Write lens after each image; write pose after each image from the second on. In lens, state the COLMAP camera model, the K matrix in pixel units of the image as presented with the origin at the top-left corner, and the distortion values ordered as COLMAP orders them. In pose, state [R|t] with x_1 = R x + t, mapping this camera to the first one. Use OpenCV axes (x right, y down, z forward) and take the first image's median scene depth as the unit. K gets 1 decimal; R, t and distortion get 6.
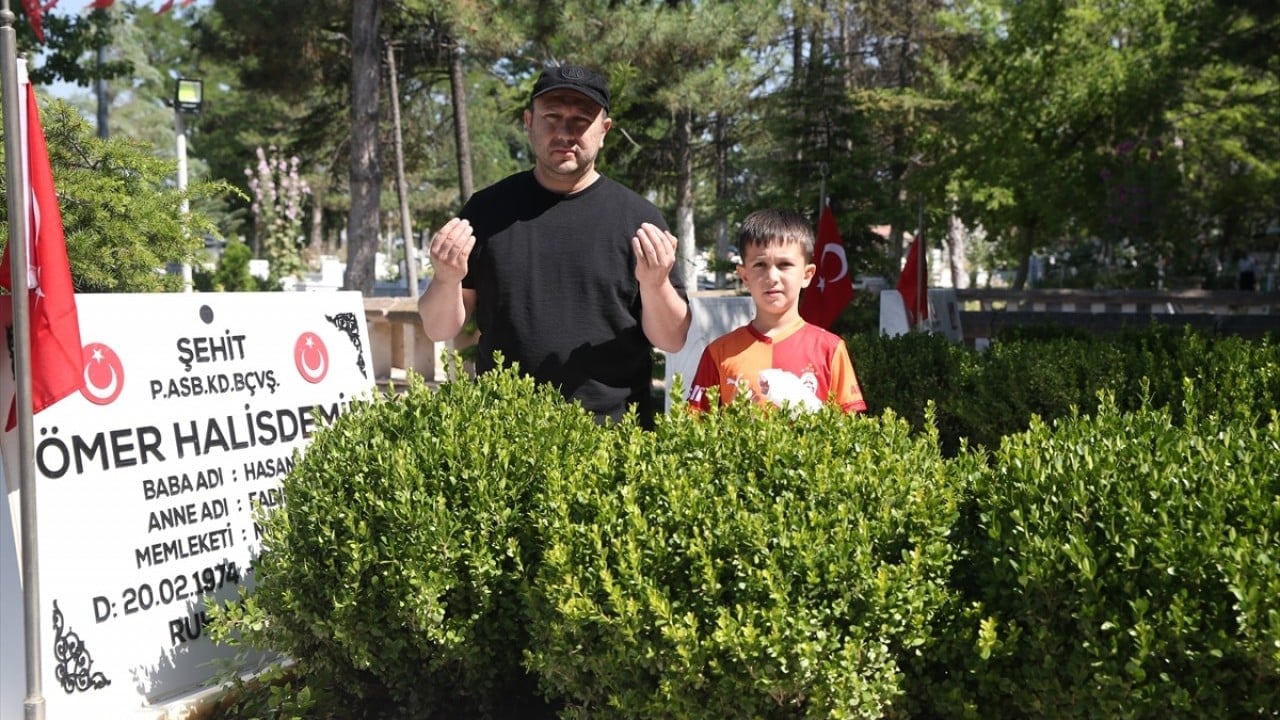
lens RADIAL K [[1432.3, 0, 640.0], [0, 1432.3, 360.0], [0, 0, 1]] dist [0.045606, 0.018592]
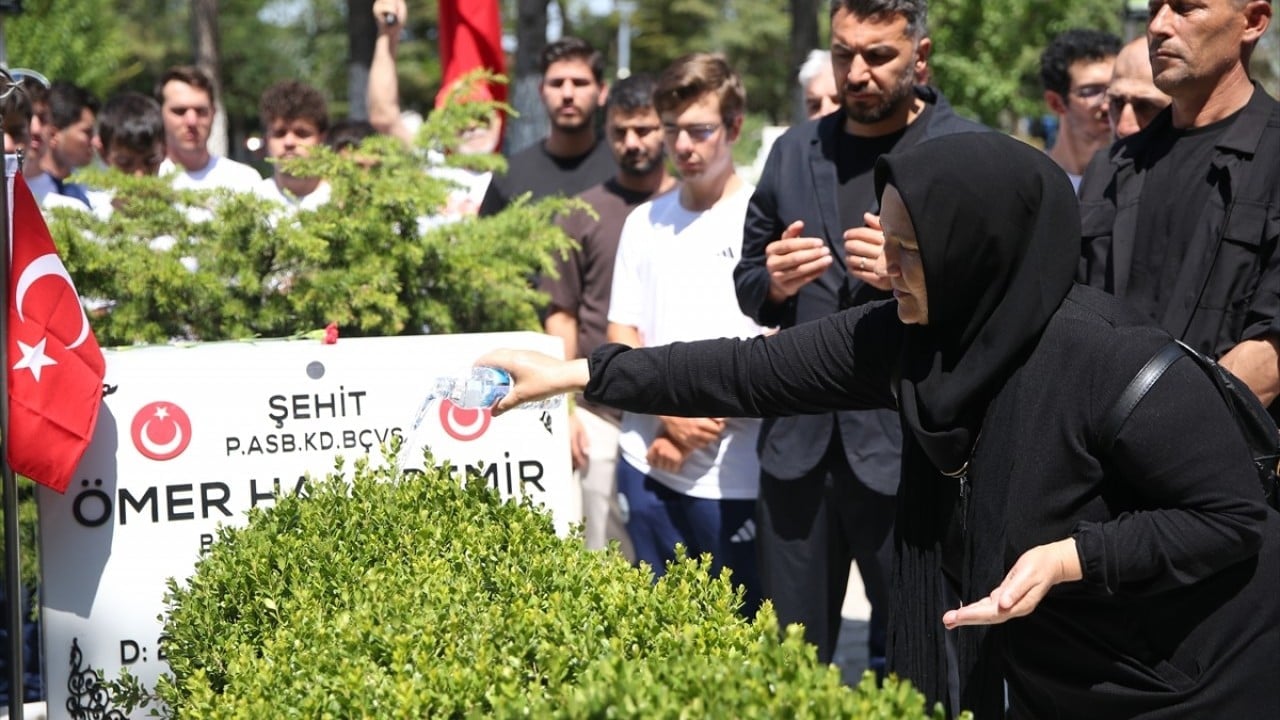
lens RADIAL K [[1708.9, 0, 640.0], [0, 1708.9, 360.0], [0, 0, 1]] dist [0.095524, 0.044039]
pose [[0.731147, 0.070361, -0.678582, 0.686180], [-0.034537, 0.997209, 0.066186, -0.128335], [0.681345, -0.024955, 0.731537, 0.288528]]
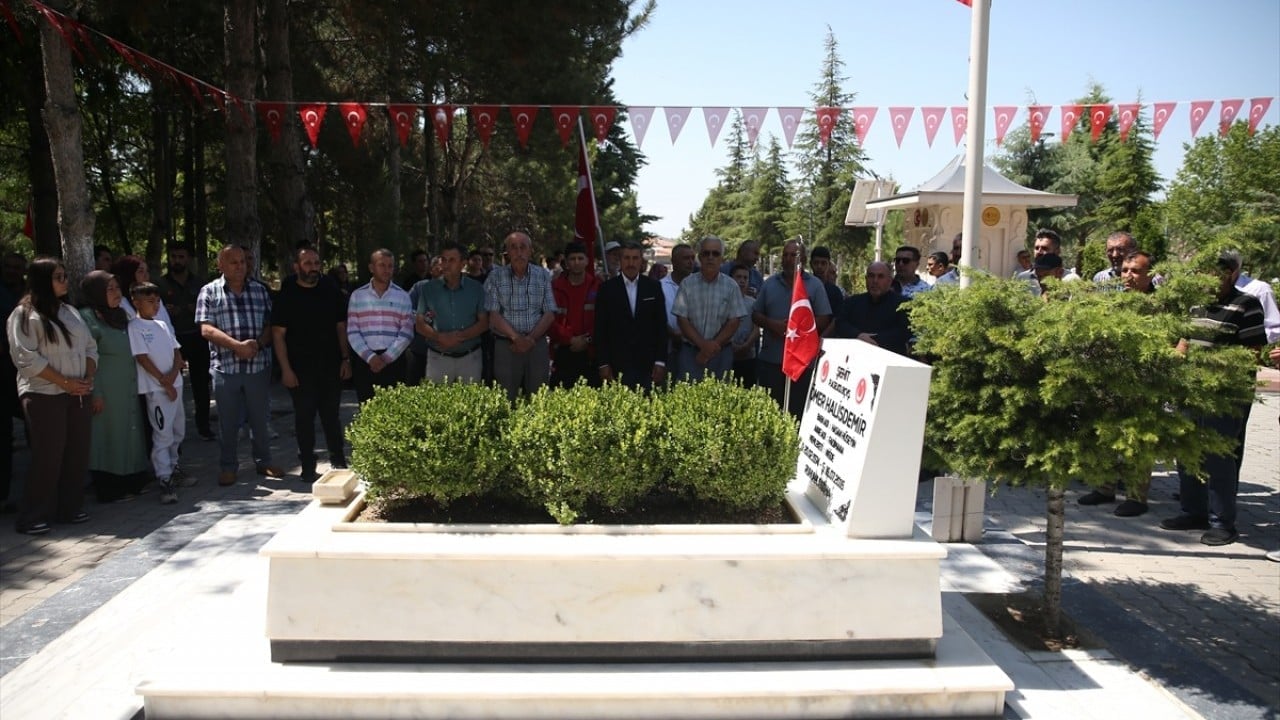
lens RADIAL K [[937.0, 0, 651.8], [0, 937.0, 357.6], [0, 0, 1]] dist [-0.046810, 0.005874]
pose [[-0.868514, 0.043195, -0.493778, 0.740565], [-0.051218, 0.983042, 0.176084, -0.291908], [0.493011, 0.178221, -0.851574, 2.184651]]
